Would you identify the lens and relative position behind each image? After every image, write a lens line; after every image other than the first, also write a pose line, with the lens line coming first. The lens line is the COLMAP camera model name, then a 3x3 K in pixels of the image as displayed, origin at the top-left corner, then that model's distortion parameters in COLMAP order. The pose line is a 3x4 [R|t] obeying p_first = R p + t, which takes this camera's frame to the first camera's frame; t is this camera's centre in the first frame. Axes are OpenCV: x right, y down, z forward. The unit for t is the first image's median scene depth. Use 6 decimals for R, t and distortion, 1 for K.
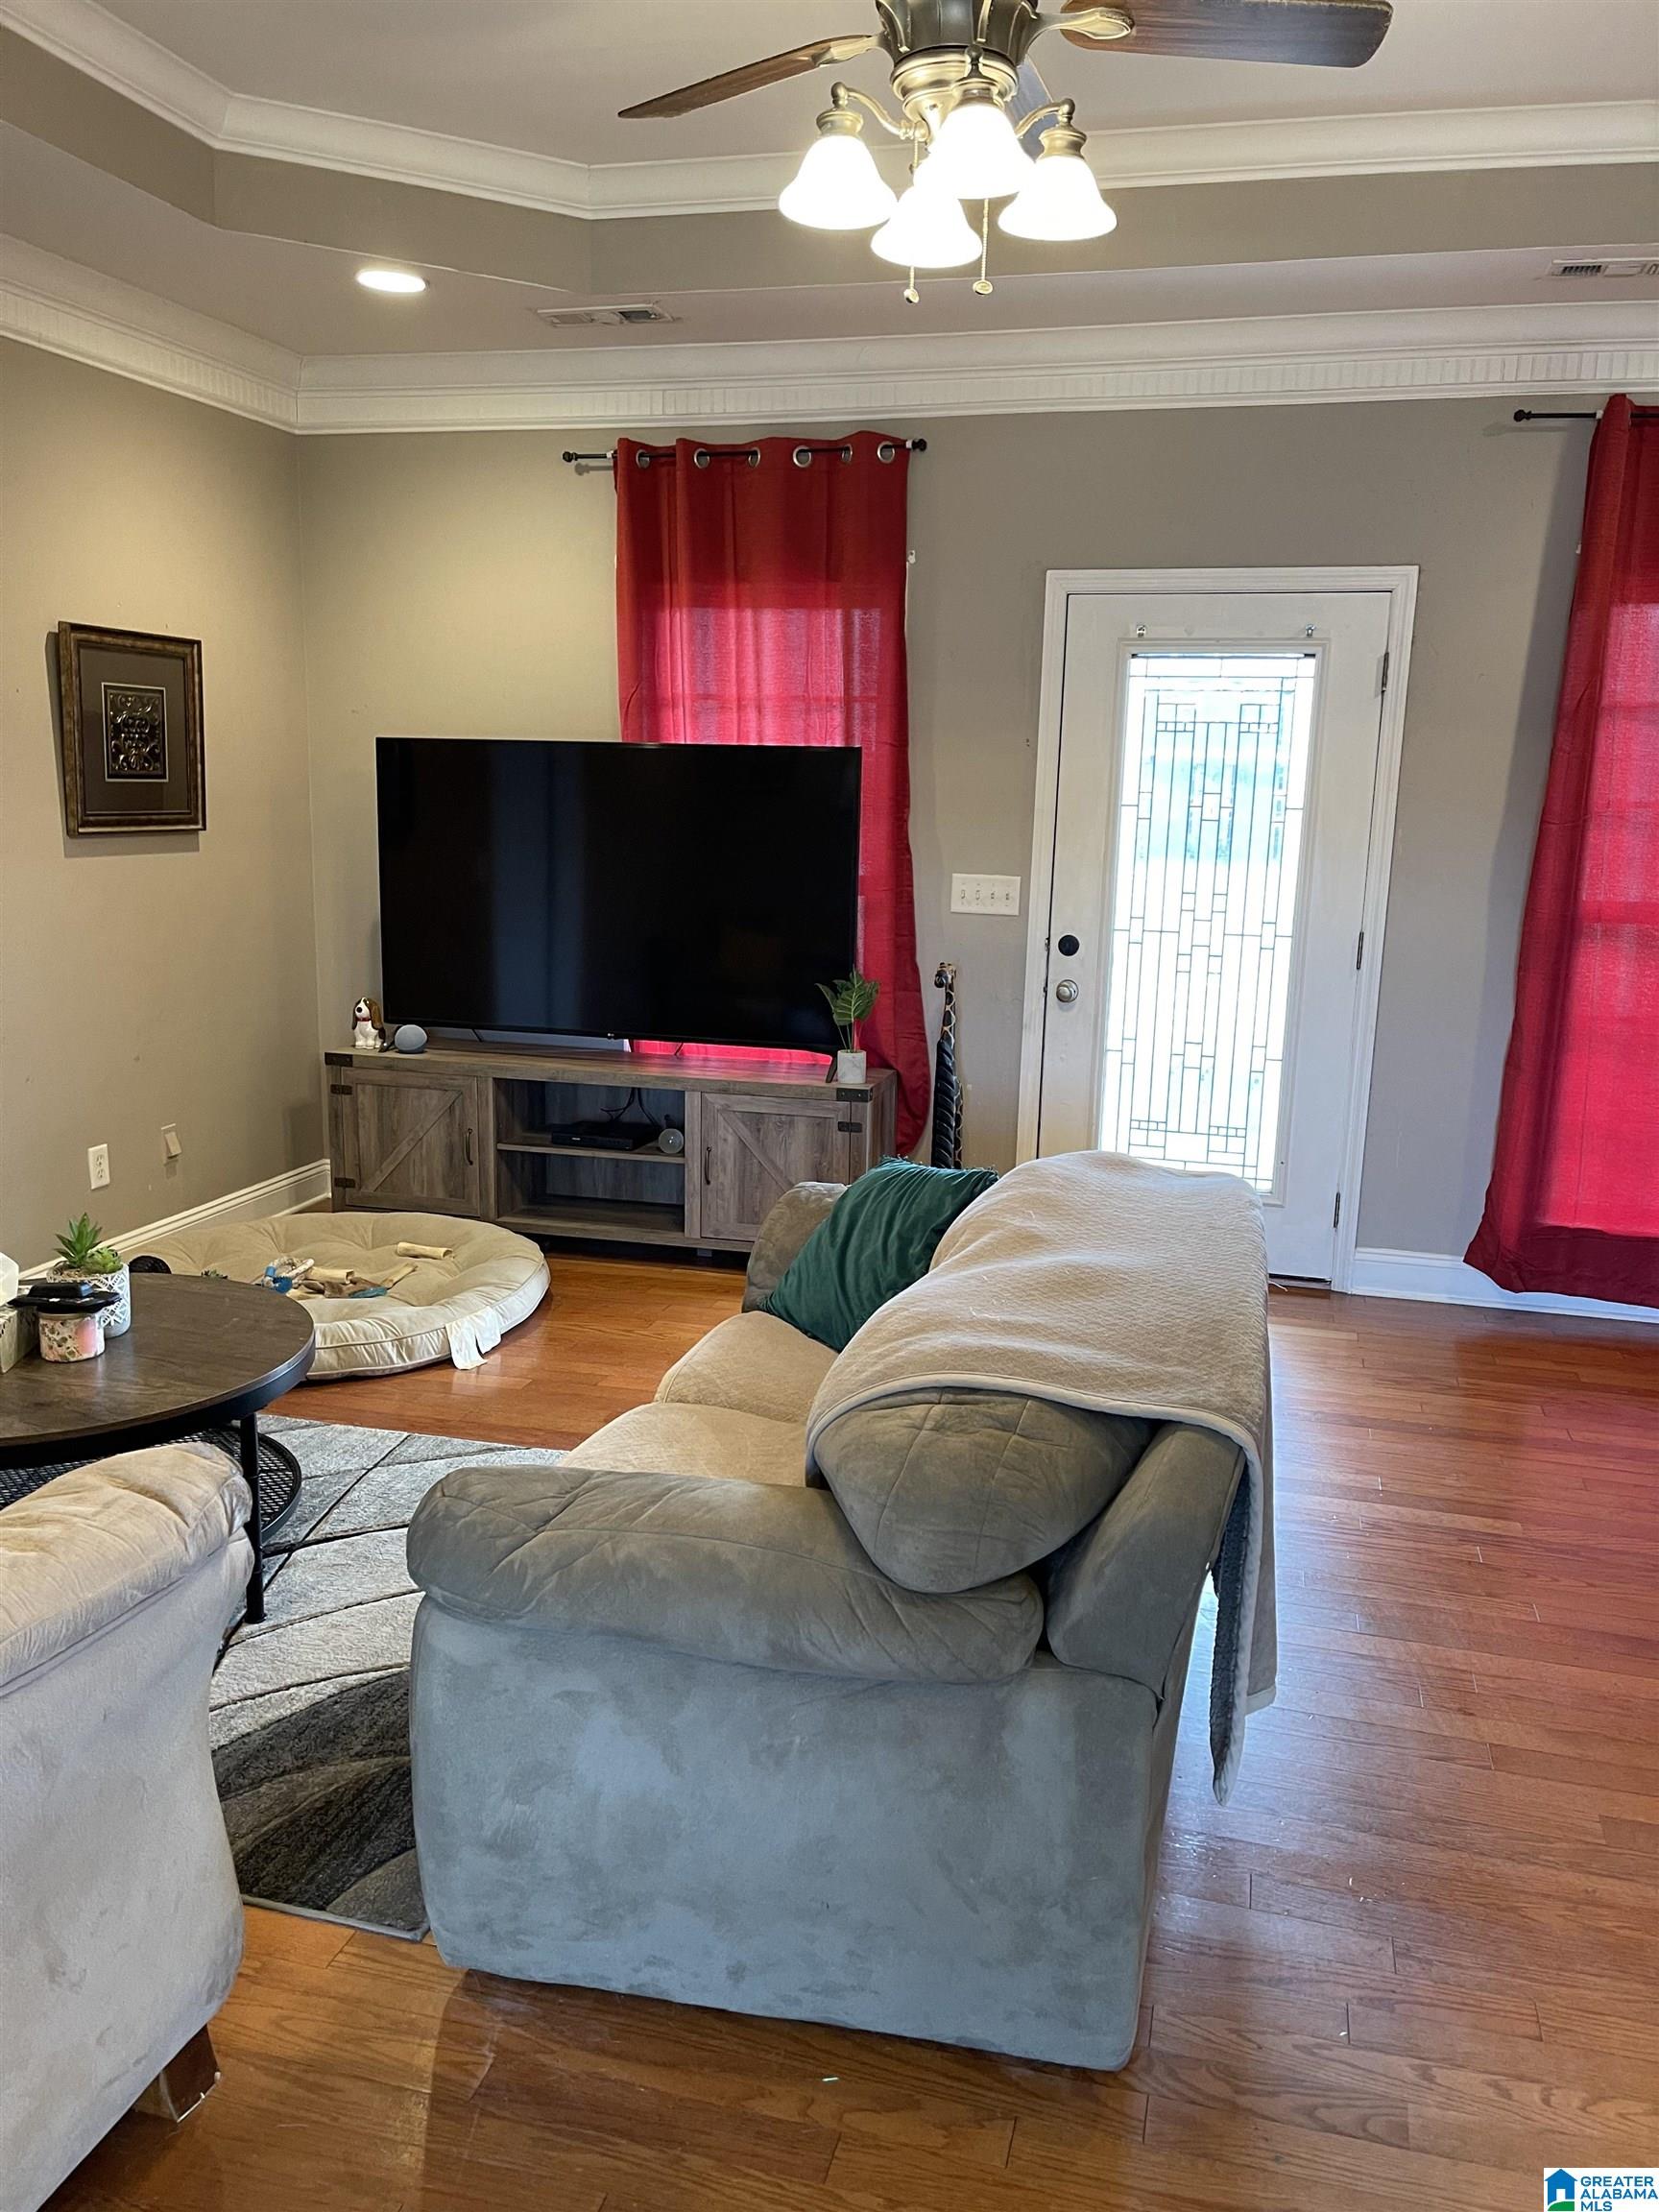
lens RADIAL K [[1704.9, 0, 829.5], [0, 1704.9, 1106.0], [0, 0, 1]] dist [0.067955, -0.105154]
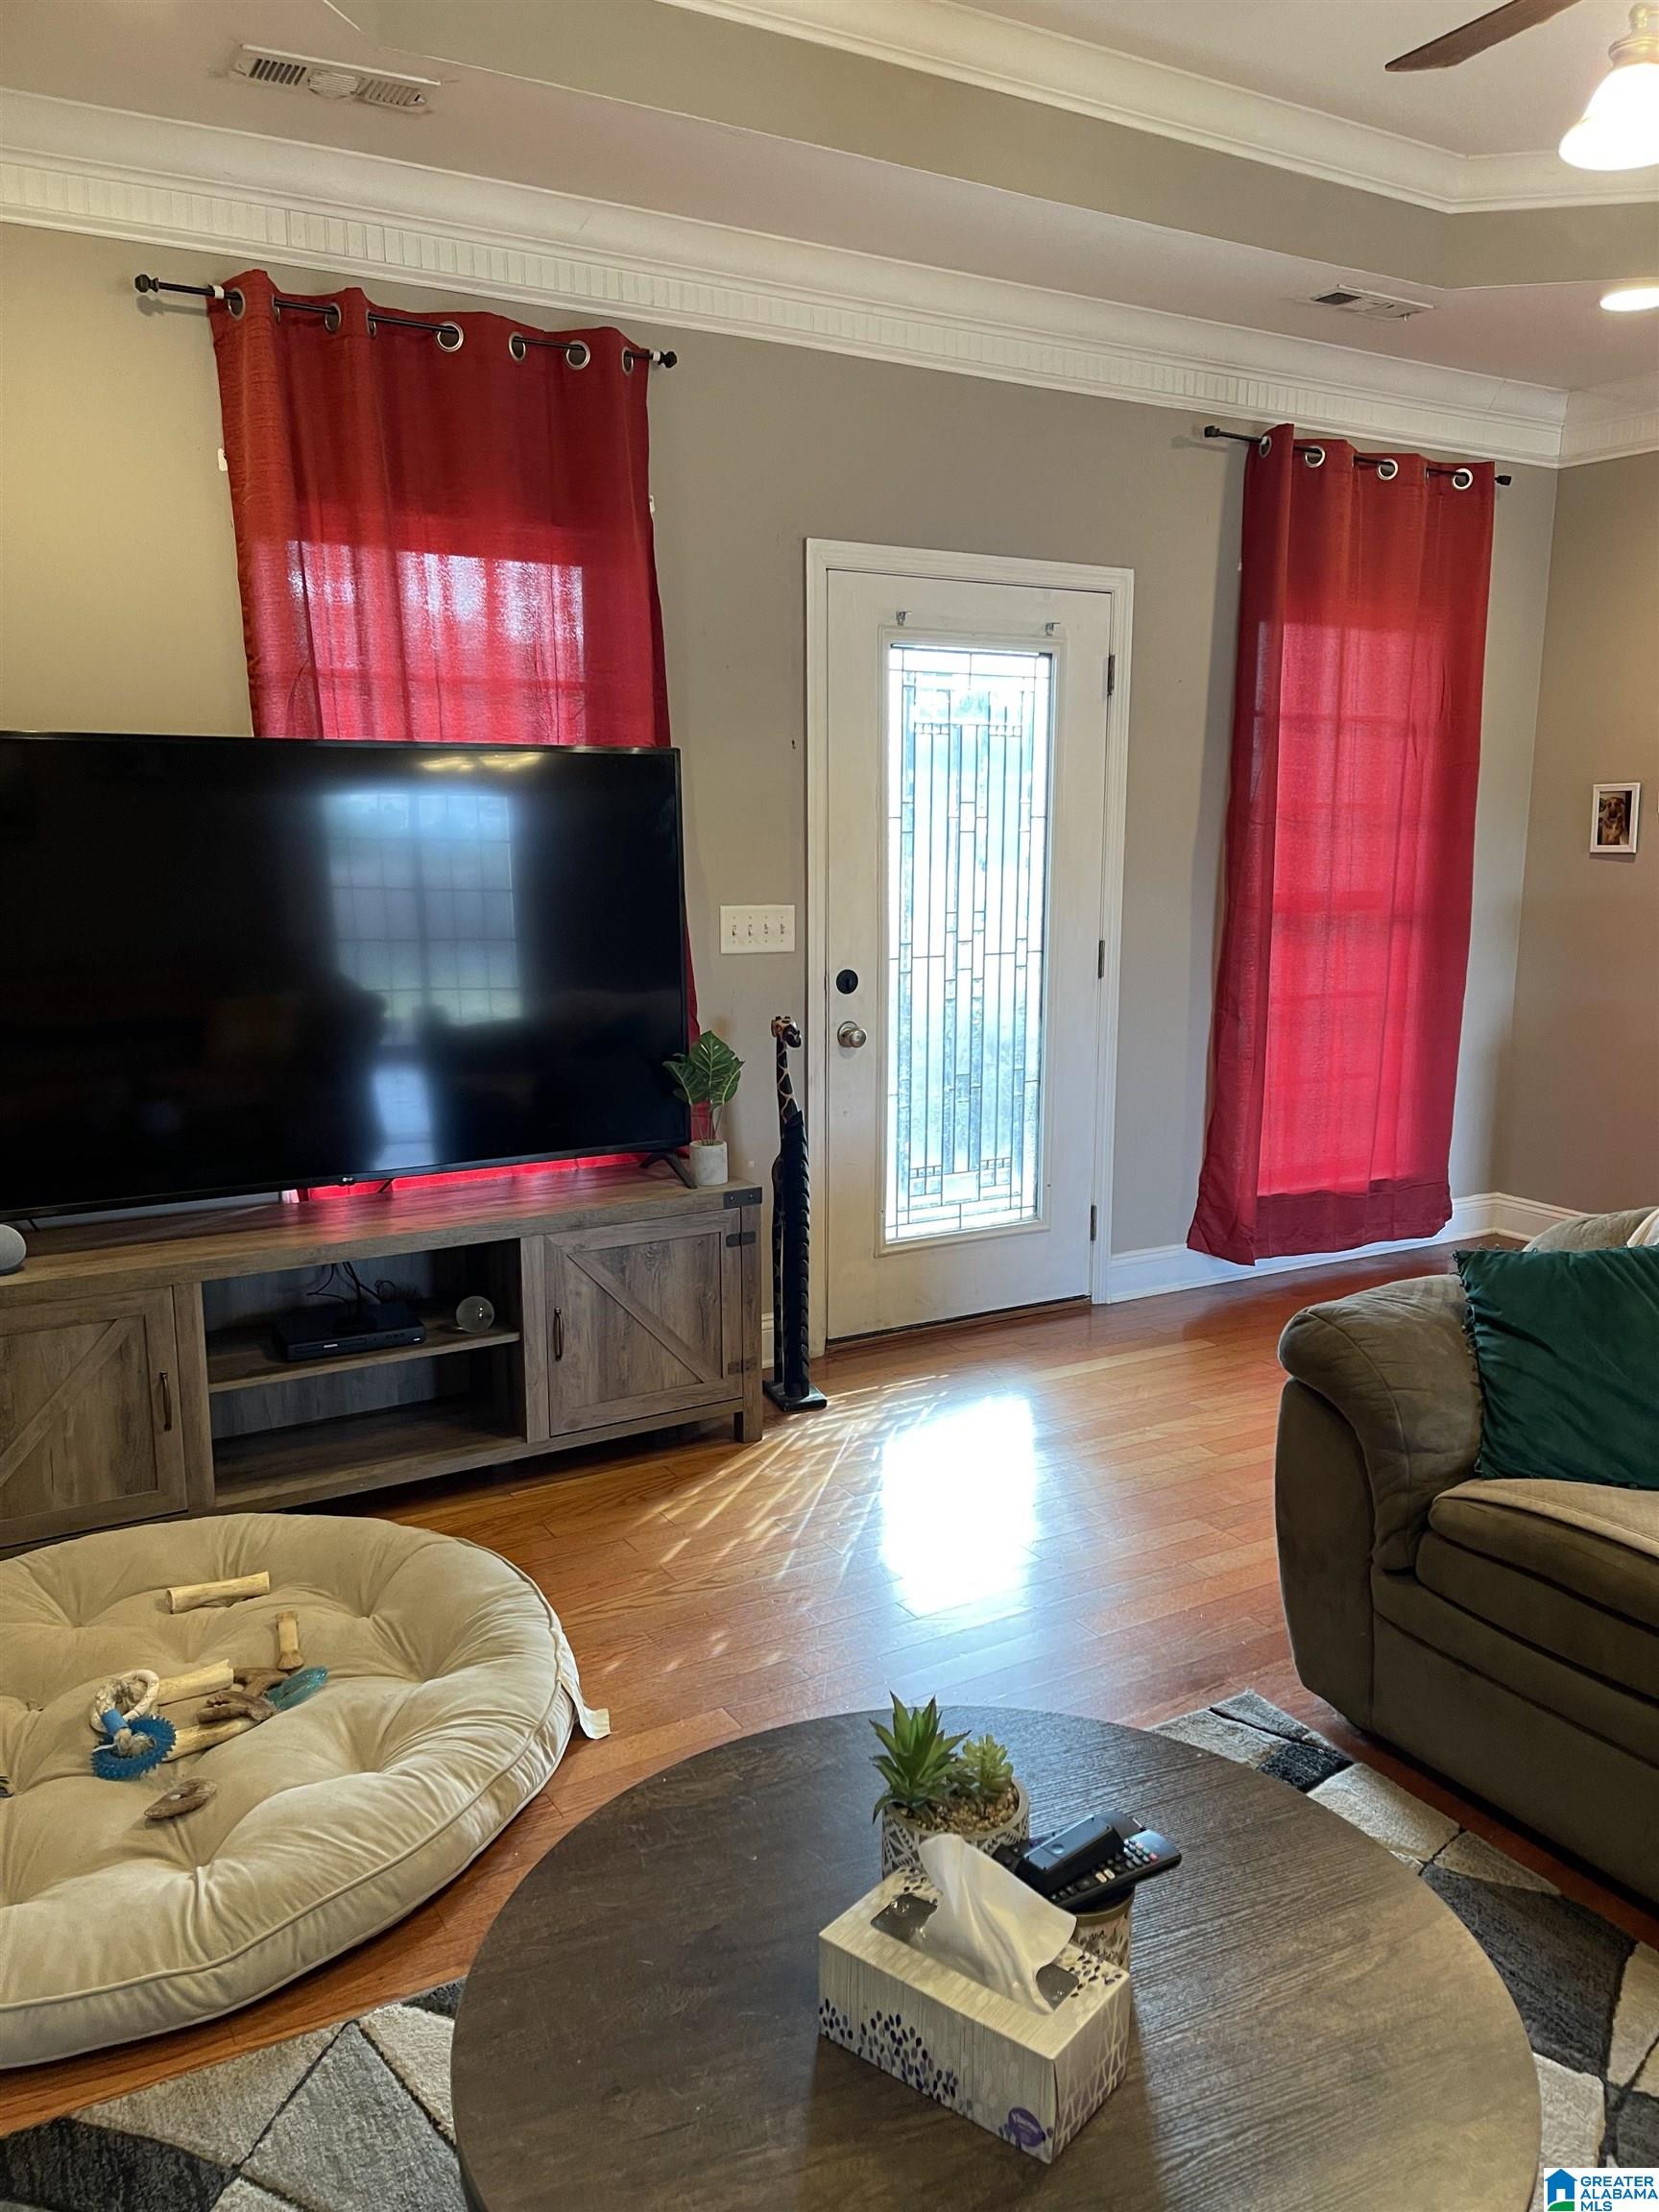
lens RADIAL K [[1677.9, 0, 829.5], [0, 1677.9, 1106.0], [0, 0, 1]] dist [0.128026, -0.230107]
pose [[0.689827, -0.146819, 0.708931, -0.486645], [0.142469, 0.987603, 0.065902, -0.091023], [-0.709818, 0.055540, 0.702192, 0.423423]]
